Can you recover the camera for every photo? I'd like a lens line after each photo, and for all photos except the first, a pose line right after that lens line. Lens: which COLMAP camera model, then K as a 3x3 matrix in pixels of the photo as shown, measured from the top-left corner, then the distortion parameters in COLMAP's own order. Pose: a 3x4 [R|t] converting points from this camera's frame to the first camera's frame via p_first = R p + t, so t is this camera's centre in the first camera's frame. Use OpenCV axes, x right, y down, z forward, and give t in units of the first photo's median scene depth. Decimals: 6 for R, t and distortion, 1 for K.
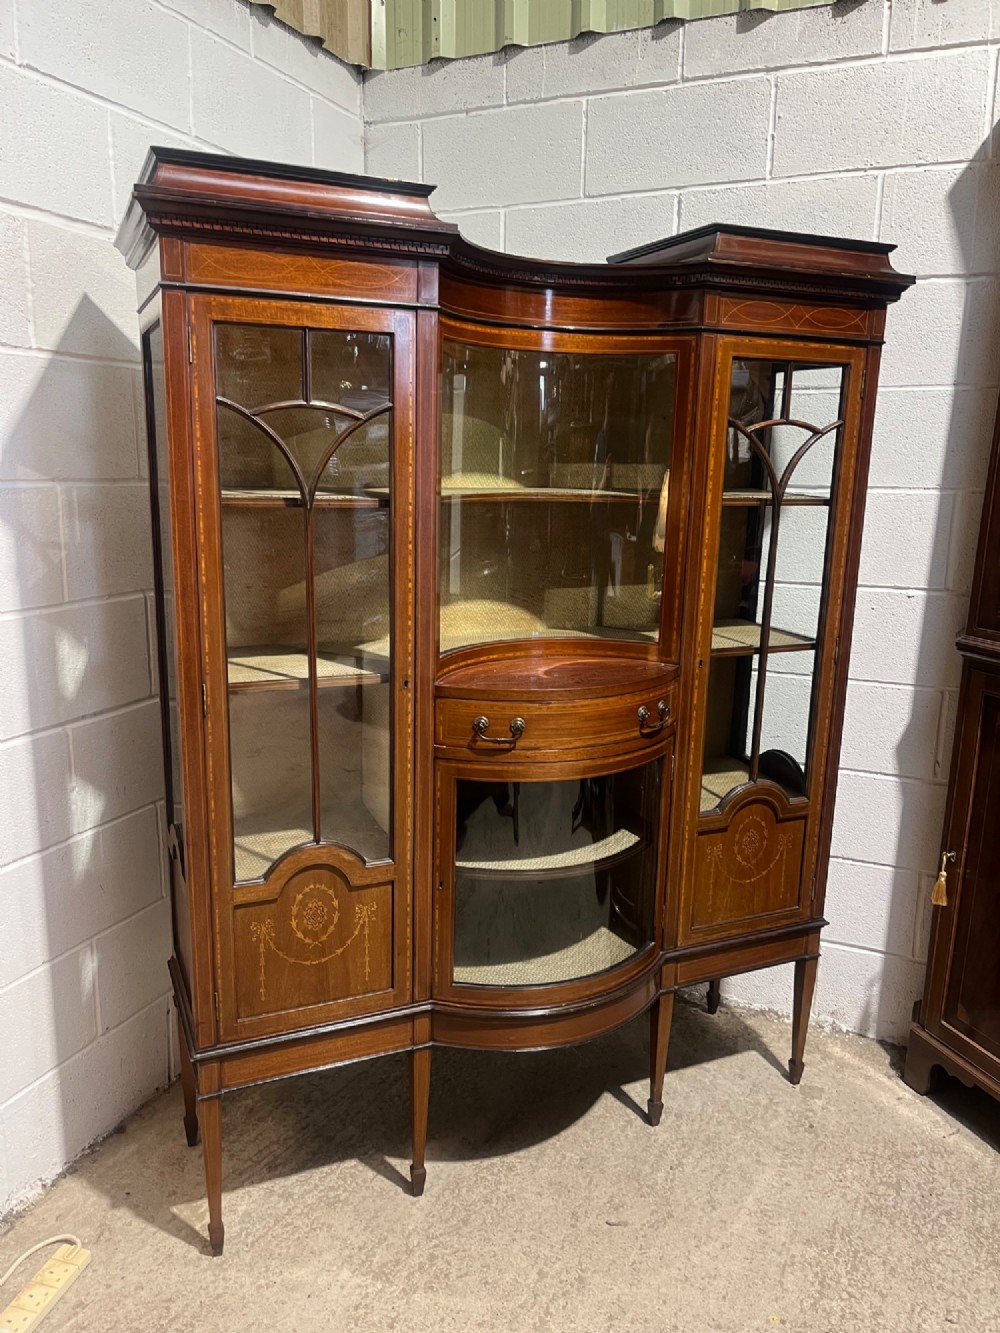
lens RADIAL K [[1007.6, 0, 497.1], [0, 1007.6, 674.8], [0, 0, 1]] dist [0.060553, -0.087892]
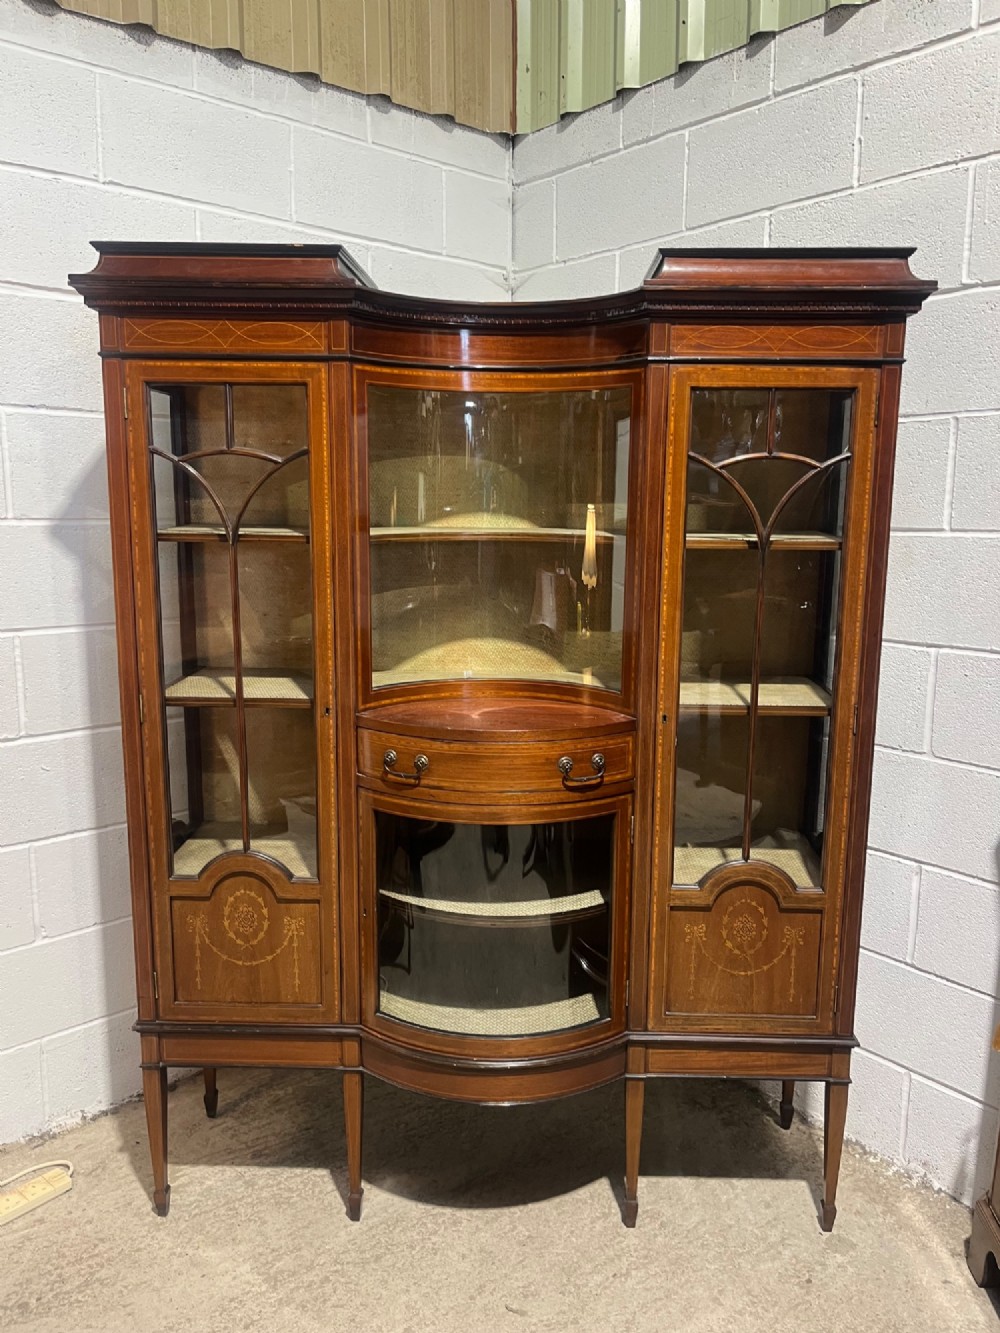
lens RADIAL K [[1007.6, 0, 509.6], [0, 1007.6, 663.2], [0, 0, 1]] dist [0.060553, -0.087892]
pose [[0.904026, 0.061677, -0.423004, 0.481288], [-0.084992, 0.995714, -0.036460, -0.016910], [0.418943, 0.068912, 0.905394, 0.115749]]
